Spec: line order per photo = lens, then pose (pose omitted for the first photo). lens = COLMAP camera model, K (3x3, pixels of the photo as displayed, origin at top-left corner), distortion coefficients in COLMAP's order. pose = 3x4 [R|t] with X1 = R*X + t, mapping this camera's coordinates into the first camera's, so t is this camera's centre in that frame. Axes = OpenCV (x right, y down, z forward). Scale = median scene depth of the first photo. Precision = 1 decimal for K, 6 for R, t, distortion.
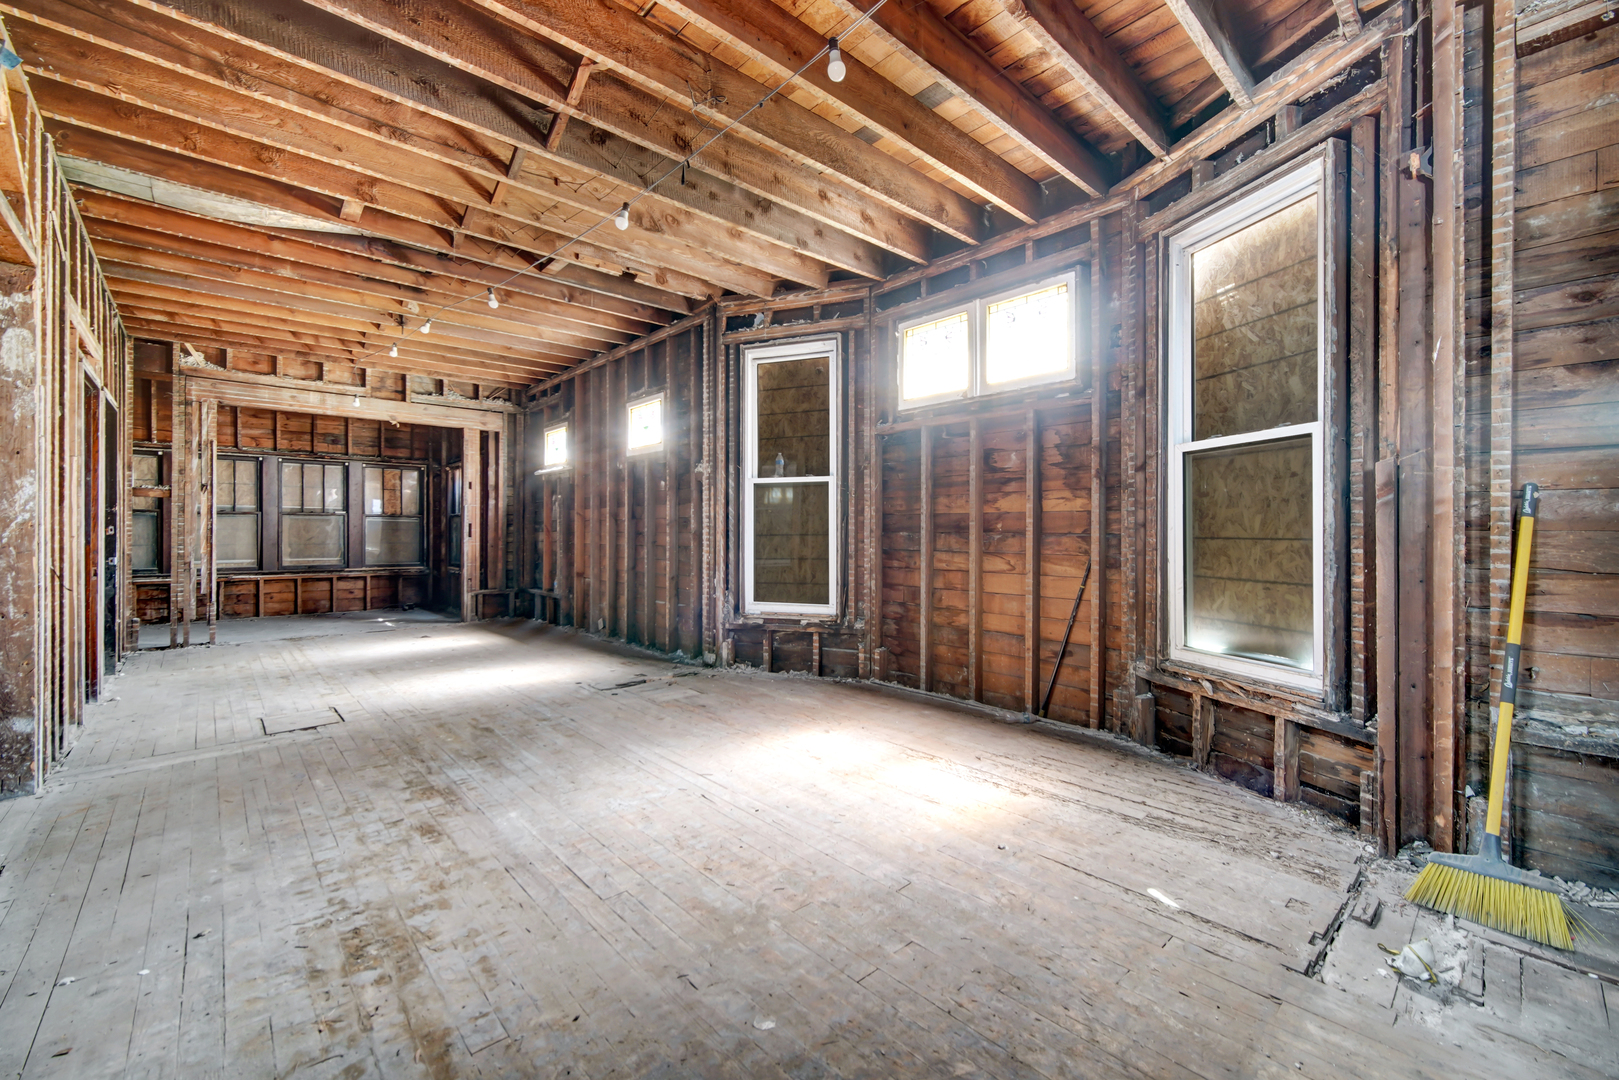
lens RADIAL K [[655.2, 0, 796.5], [0, 655.2, 536.6], [0, 0, 1]] dist [-0.003000, 0.000999]
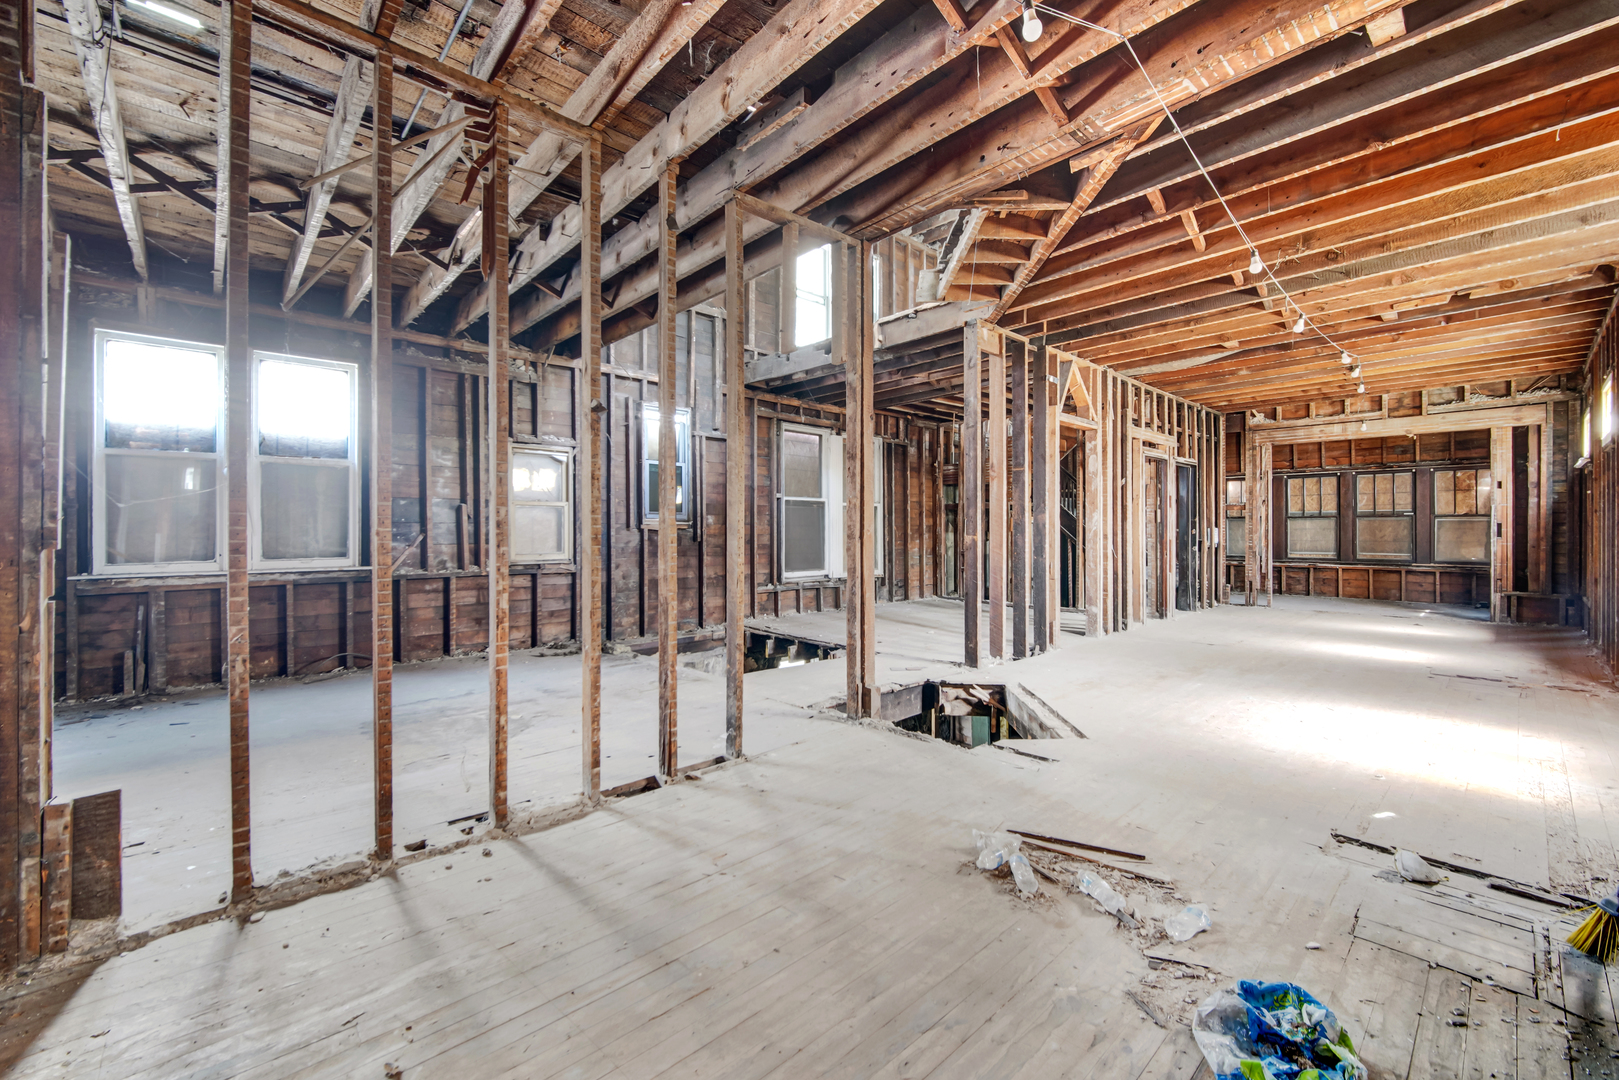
lens RADIAL K [[655.2, 0, 816.6], [0, 655.2, 527.5], [0, 0, 1]] dist [-0.003000, 0.000999]
pose [[0.018473, -0.002983, -0.999825, 0.479624], [-0.002993, 0.999991, -0.003039, -0.007714], [0.999825, 0.003049, 0.018464, -0.048766]]
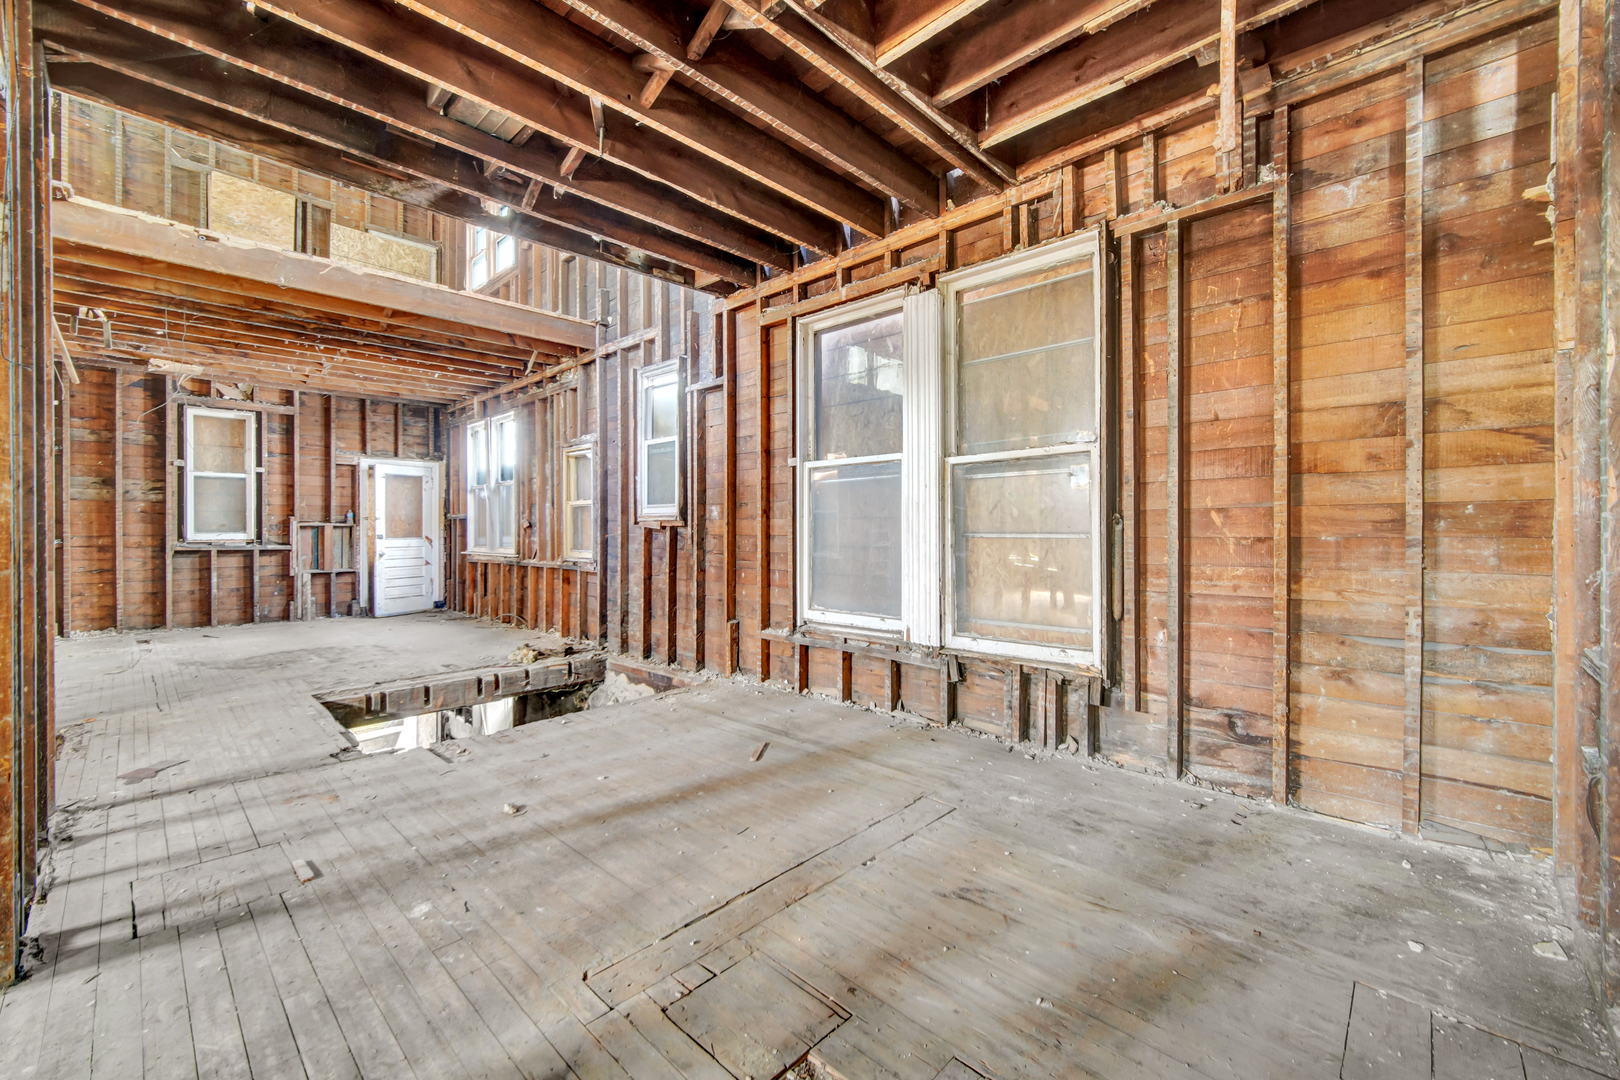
lens RADIAL K [[655.6, 0, 796.7], [0, 655.6, 530.9], [0, 0, 1]] dist [-0.003000, 0.000999]
pose [[-0.997012, 0.004757, -0.077106, -0.588856], [0.004266, 0.999970, 0.006524, -0.007289], [0.077135, 0.006176, -0.997002, 0.489995]]
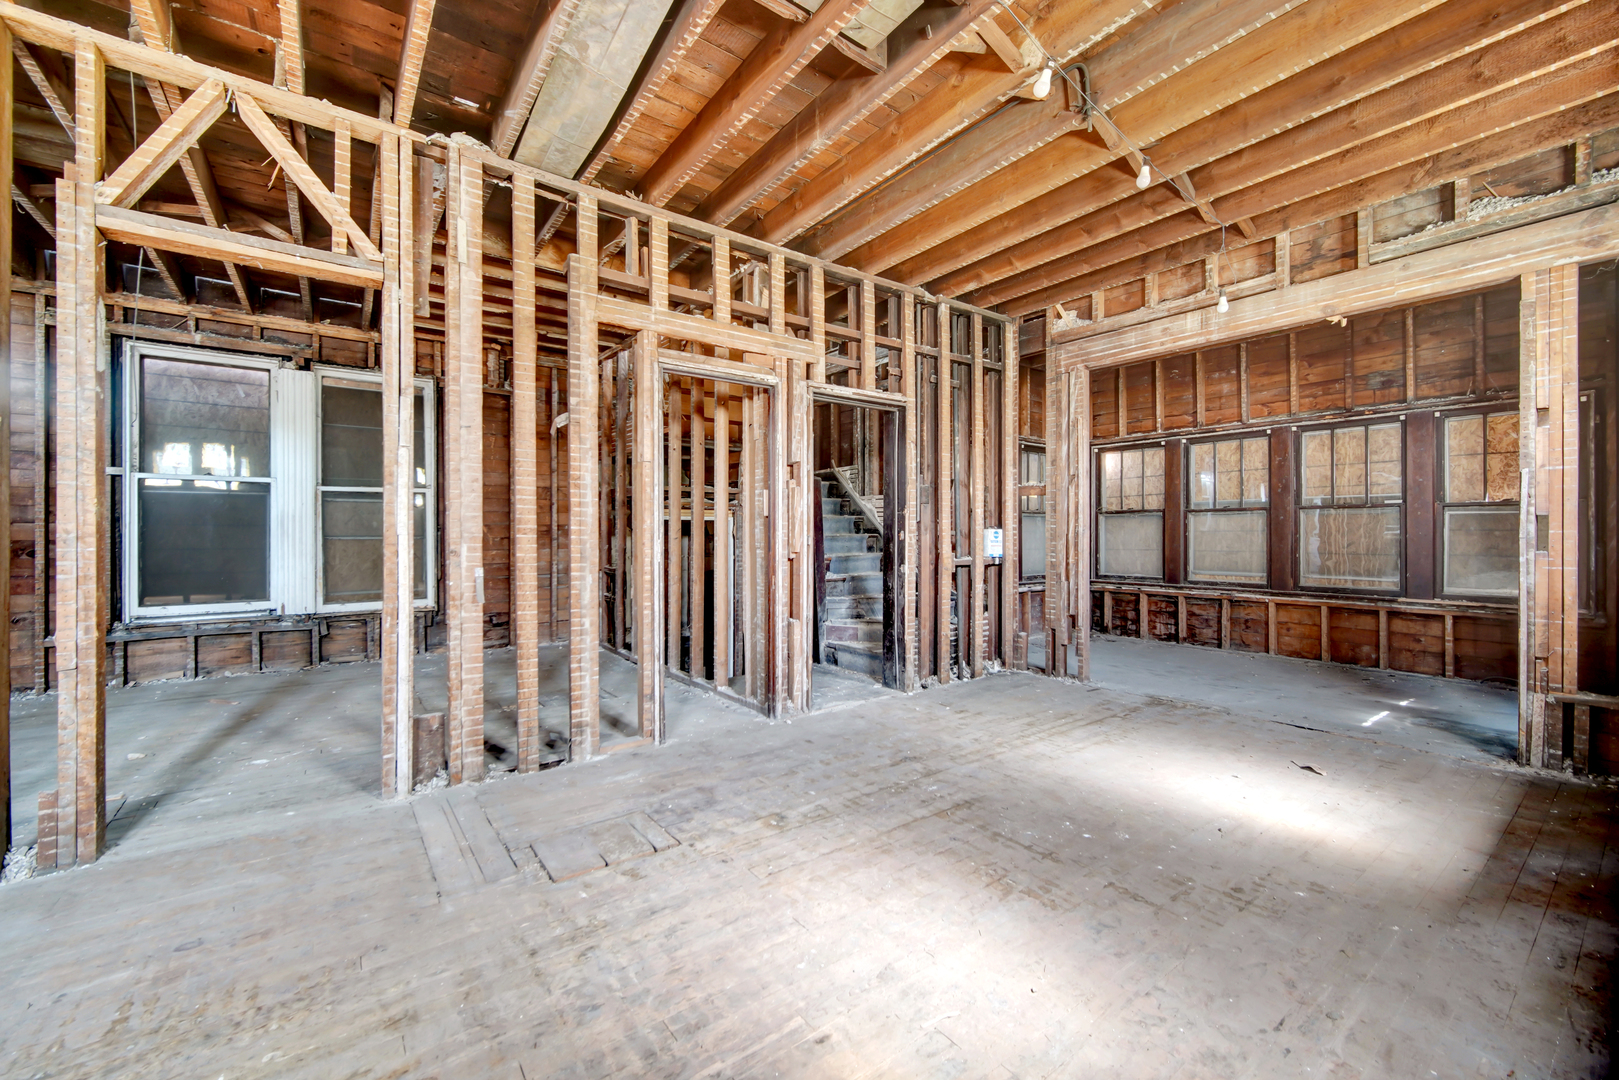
lens RADIAL K [[655.2, 0, 804.0], [0, 655.2, 532.0], [0, 0, 1]] dist [-0.003000, 0.000999]
pose [[-0.093496, 0.000492, -0.995620, -0.074559], [-0.003272, 0.999994, 0.000801, -0.009706], [0.995614, 0.003333, -0.093494, 0.615851]]
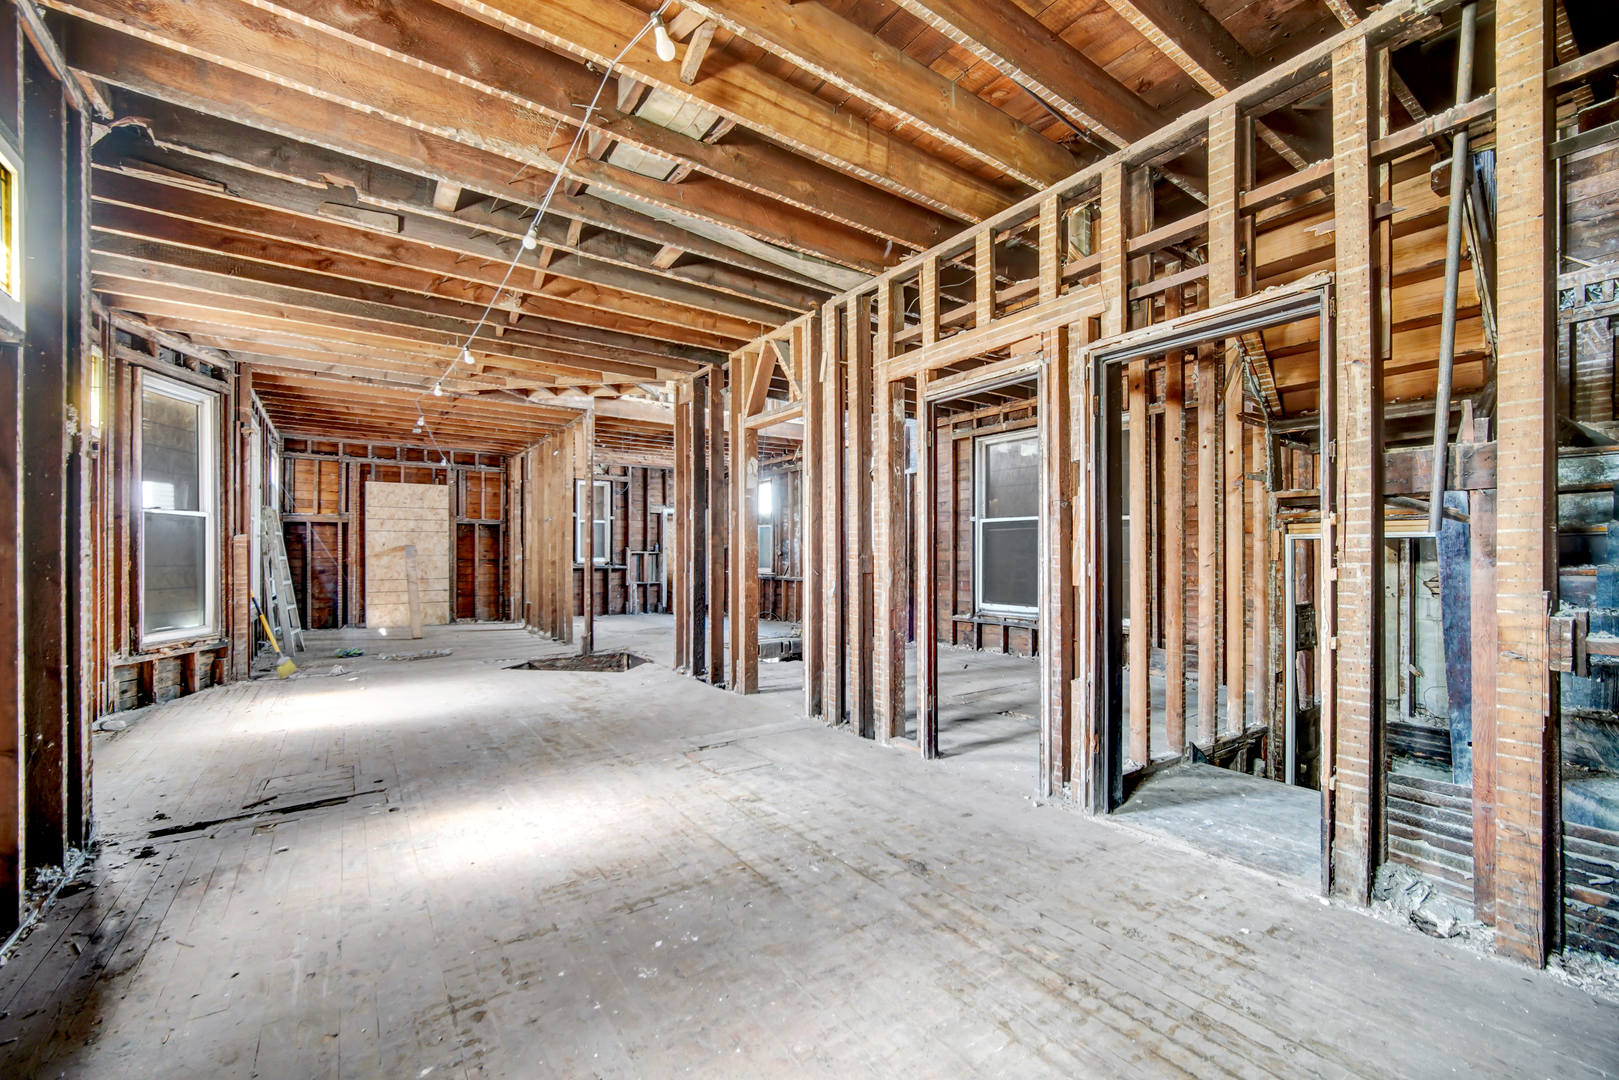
lens RADIAL K [[655.2, 0, 794.6], [0, 655.2, 549.7], [0, 0, 1]] dist [-0.003000, 0.000999]
pose [[-0.991700, 0.002763, 0.128542, -0.484557], [0.002198, 0.999987, -0.004537, -0.012613], [-0.128553, -0.004217, -0.991694, 0.963346]]
